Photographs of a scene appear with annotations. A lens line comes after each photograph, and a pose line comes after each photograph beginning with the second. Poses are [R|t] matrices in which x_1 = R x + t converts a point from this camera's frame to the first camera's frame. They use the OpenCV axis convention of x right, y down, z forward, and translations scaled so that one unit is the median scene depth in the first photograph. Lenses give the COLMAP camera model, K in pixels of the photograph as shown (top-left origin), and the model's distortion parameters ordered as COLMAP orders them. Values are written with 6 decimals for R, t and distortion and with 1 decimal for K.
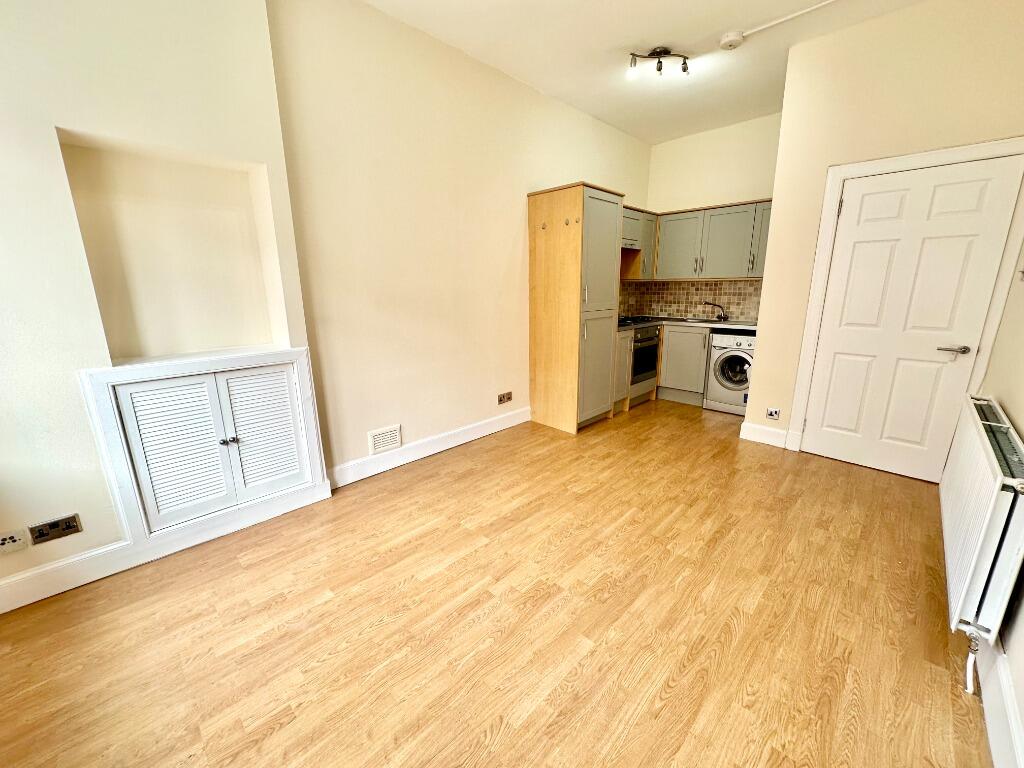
lens RADIAL K [[406.8, 0, 511.4], [0, 406.8, 384.8], [0, 0, 1]] dist [-0.001344, -0.000178]
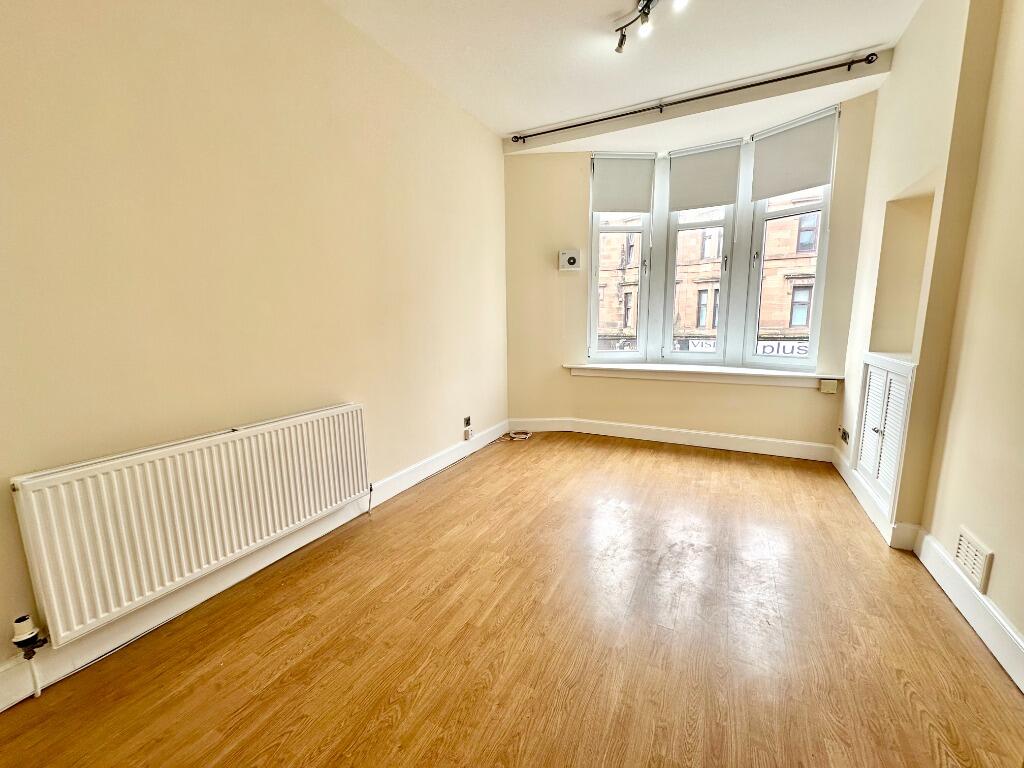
lens RADIAL K [[406.8, 0, 511.4], [0, 406.8, 384.8], [0, 0, 1]] dist [-0.001344, -0.000178]
pose [[-0.957125, 0.066548, -0.281927, 0.319874], [-0.048611, 0.922553, 0.382796, -0.194384], [0.285567, 0.380088, -0.879764, 0.872975]]
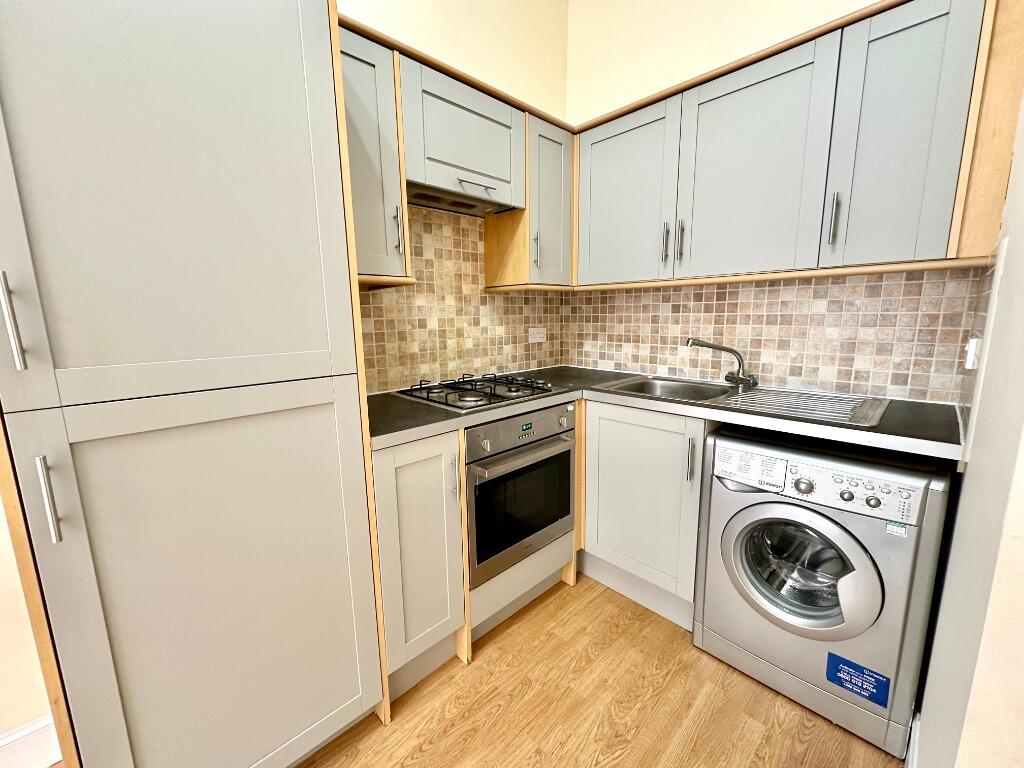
lens RADIAL K [[406.8, 0, 511.4], [0, 406.8, 384.8], [0, 0, 1]] dist [-0.001344, -0.000178]
pose [[0.999672, 0.000096, -0.025615, 0.345843], [-0.001828, 0.997711, -0.067598, -0.148863], [0.025550, 0.067623, 0.997384, 0.678227]]
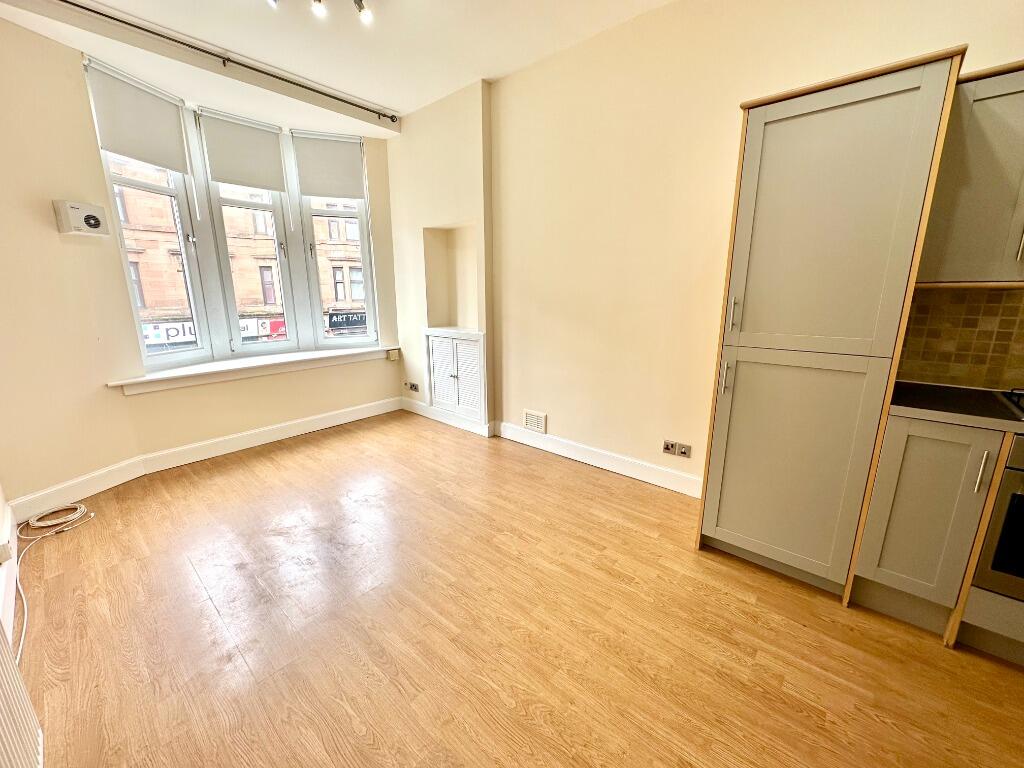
lens RADIAL K [[406.8, 0, 511.4], [0, 406.8, 384.8], [0, 0, 1]] dist [-0.001344, -0.000178]
pose [[0.055374, 0.235372, -0.970327, 0.586612], [-0.233243, 0.947979, 0.216640, -0.150019], [0.970840, 0.214326, 0.107393, 0.558499]]
